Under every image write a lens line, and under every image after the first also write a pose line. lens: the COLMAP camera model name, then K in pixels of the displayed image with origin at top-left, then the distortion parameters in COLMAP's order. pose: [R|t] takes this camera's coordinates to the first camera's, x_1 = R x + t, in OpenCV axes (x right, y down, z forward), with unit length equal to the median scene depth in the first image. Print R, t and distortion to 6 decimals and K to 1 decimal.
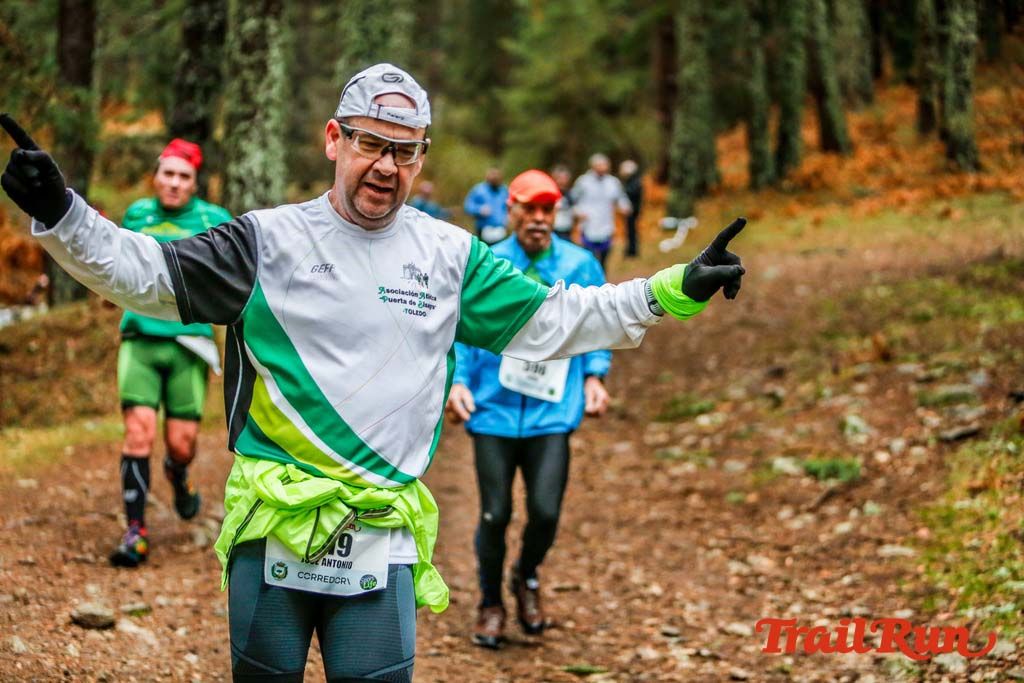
lens RADIAL K [[6123.6, 0, 512.6], [0, 6123.6, 339.6], [0, 0, 1]] dist [2.116347, 0.000000]
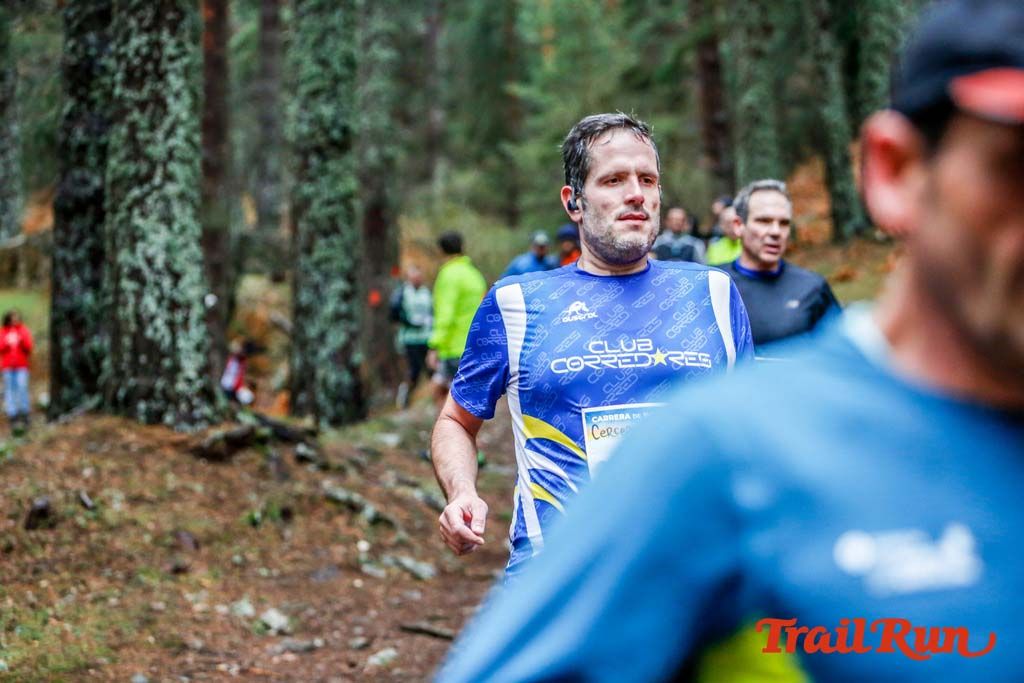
lens RADIAL K [[6123.6, 0, 503.9], [0, 6123.6, 342.6], [0, 0, 1]] dist [2.116347, 0.000000]
pose [[0.998033, -0.062491, -0.004951, -0.000609], [0.062429, 0.997979, -0.011825, -0.005078], [0.005680, 0.011493, 0.999918, 0.211644]]
